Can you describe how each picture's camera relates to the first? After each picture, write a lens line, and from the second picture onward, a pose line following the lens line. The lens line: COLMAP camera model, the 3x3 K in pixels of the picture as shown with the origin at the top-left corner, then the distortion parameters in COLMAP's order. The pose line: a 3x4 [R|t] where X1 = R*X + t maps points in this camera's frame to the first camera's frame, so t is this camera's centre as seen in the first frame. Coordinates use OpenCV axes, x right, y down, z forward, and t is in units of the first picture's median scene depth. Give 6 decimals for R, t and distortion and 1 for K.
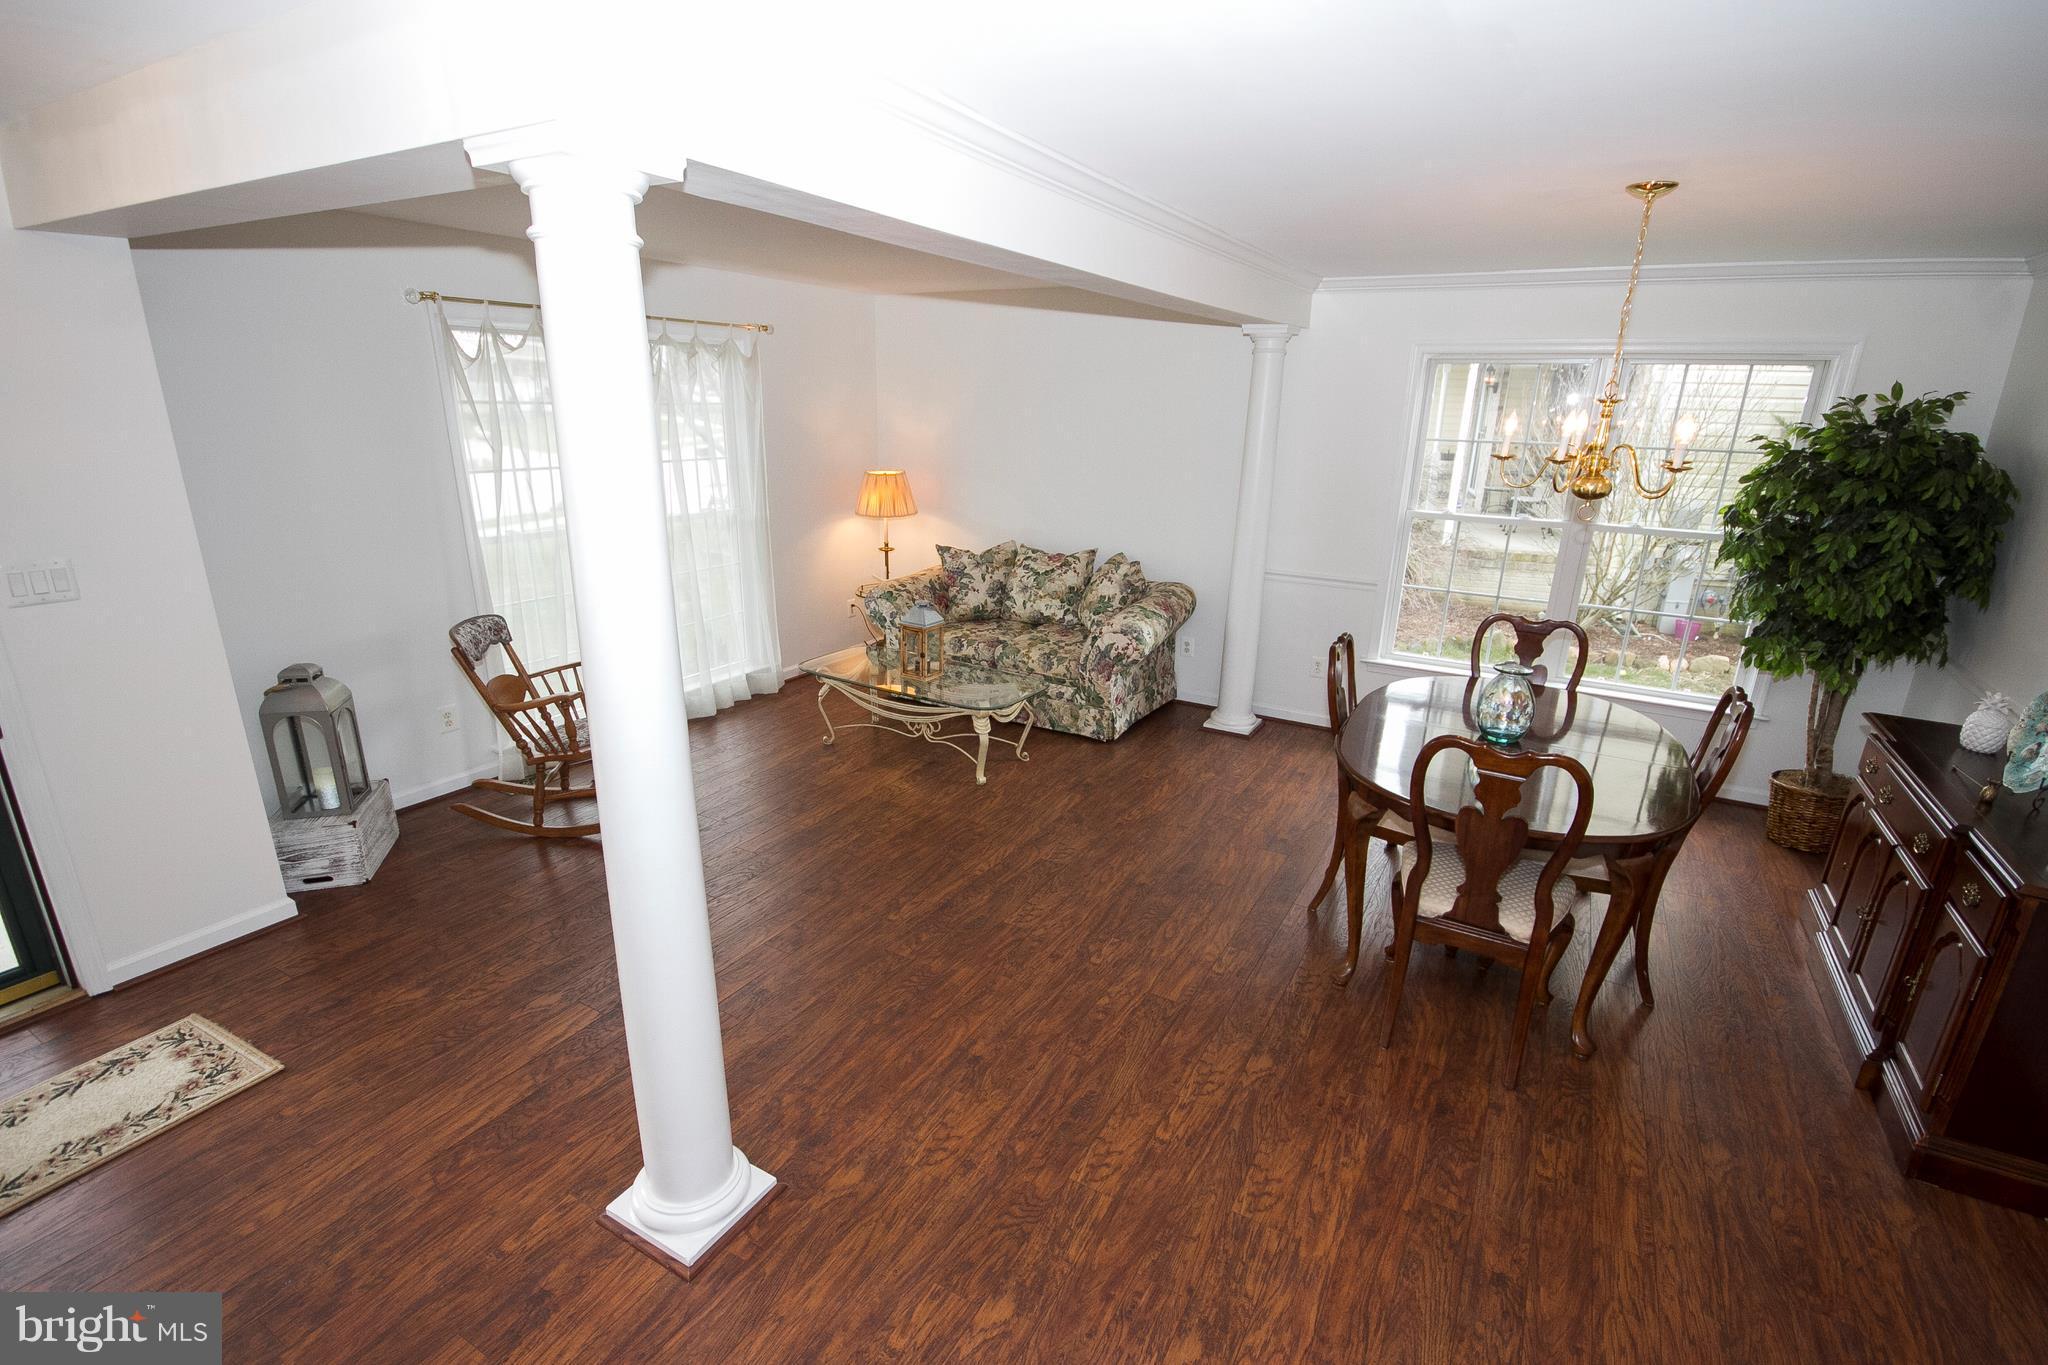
lens RADIAL K [[955.2, 0, 1033.6], [0, 955.2, 713.1], [0, 0, 1]] dist [-0.020126, 0.000467]
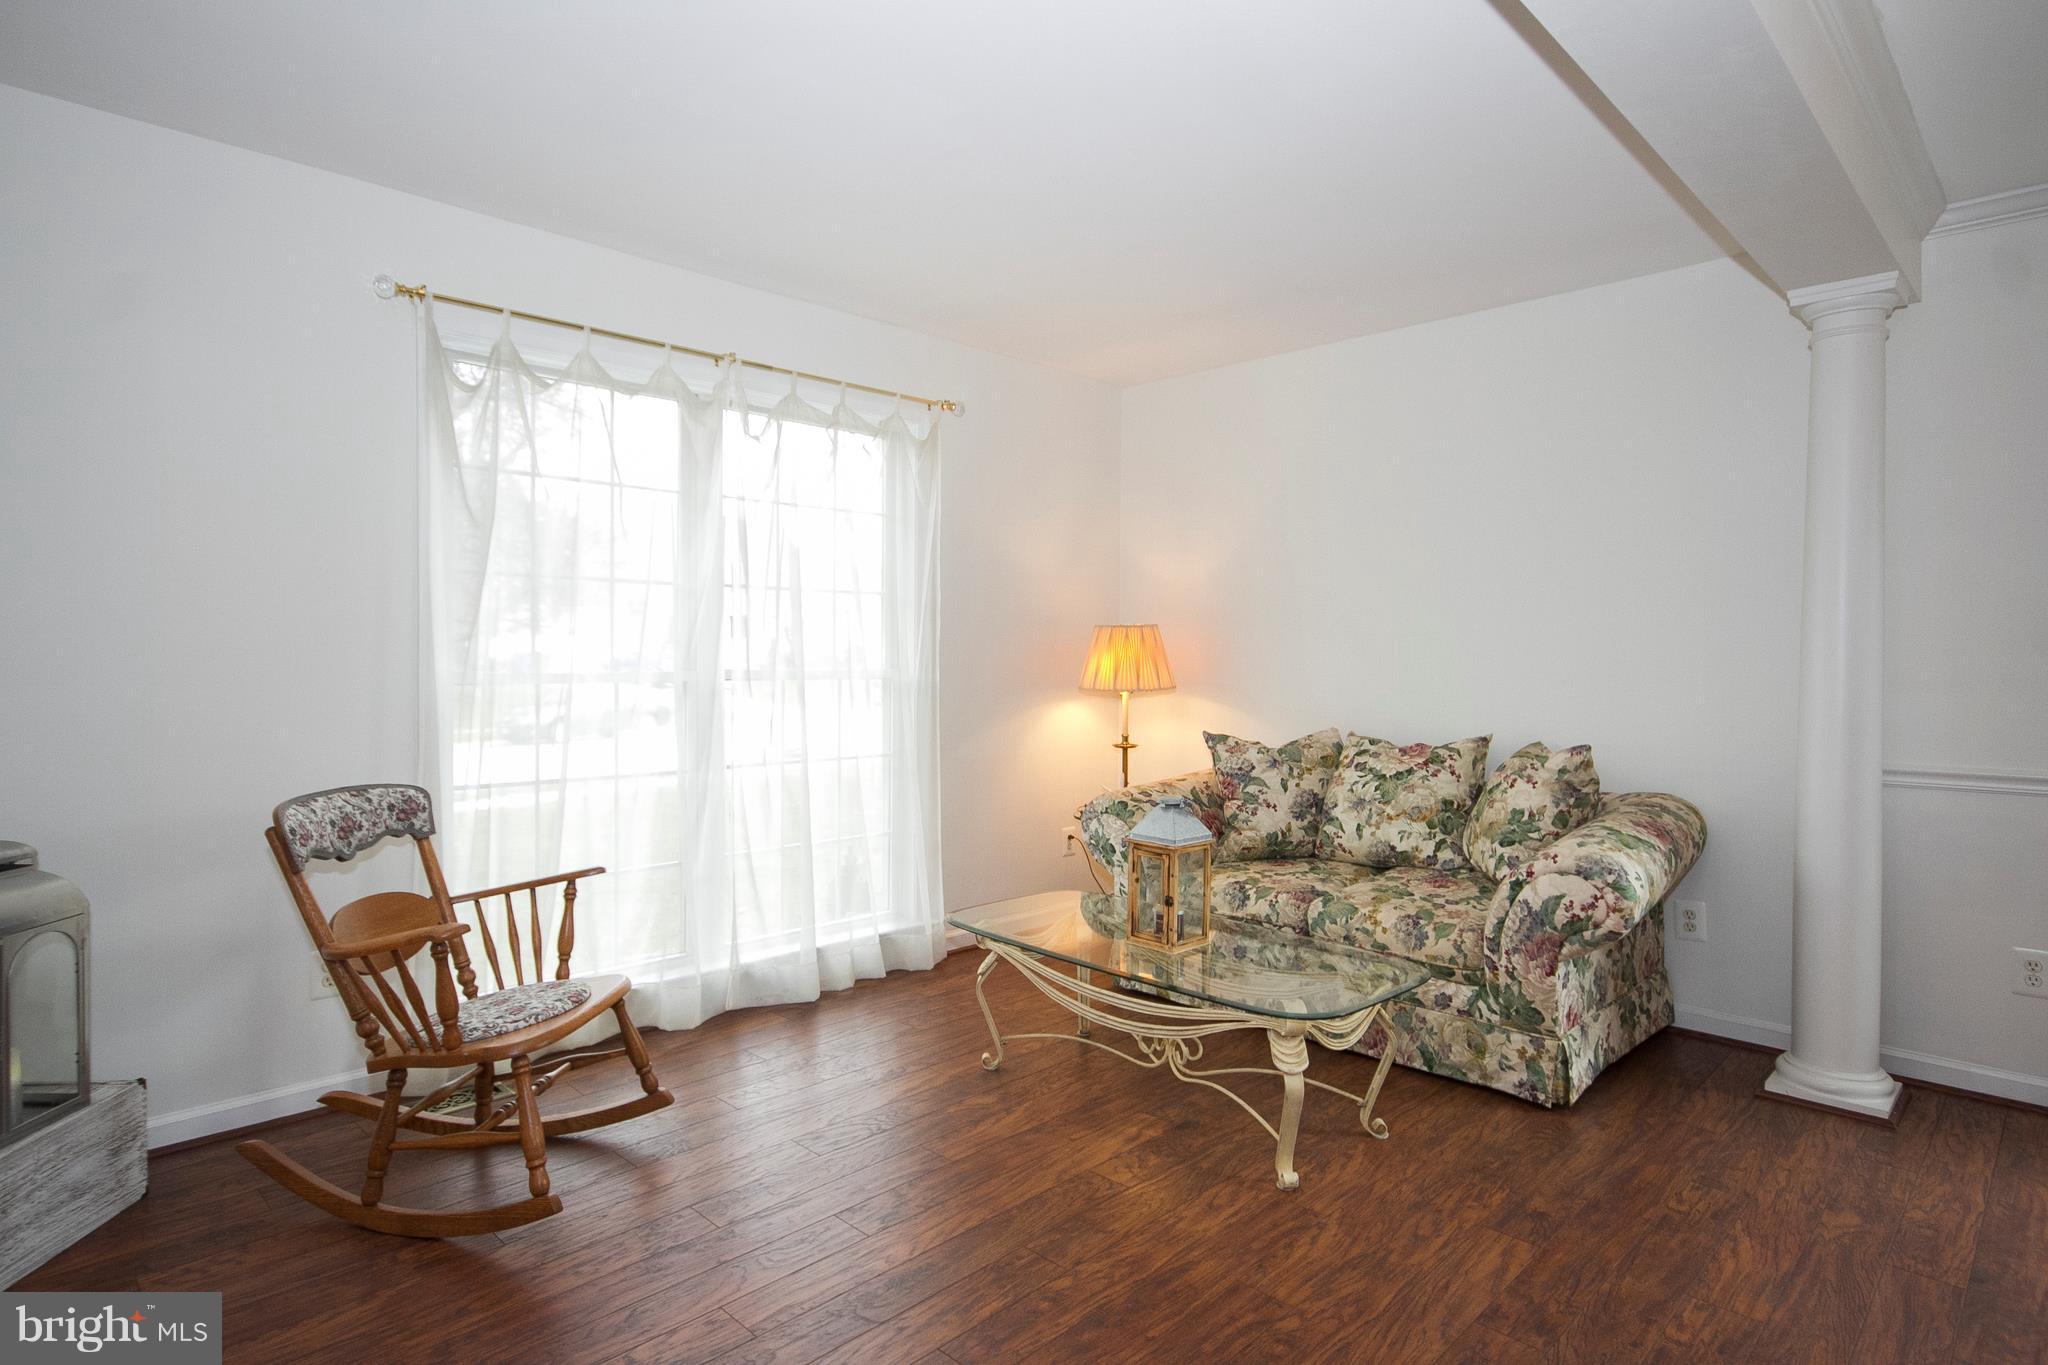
lens RADIAL K [[1093.8, 0, 1034.8], [0, 1093.8, 670.5], [0, 0, 1]] dist [-0.000117, 0.001404]
pose [[0.965612, -0.017768, -0.259380, -0.027034], [-0.063758, 0.951013, -0.302503, 0.003820], [0.252048, 0.308638, 0.917177, 0.352170]]
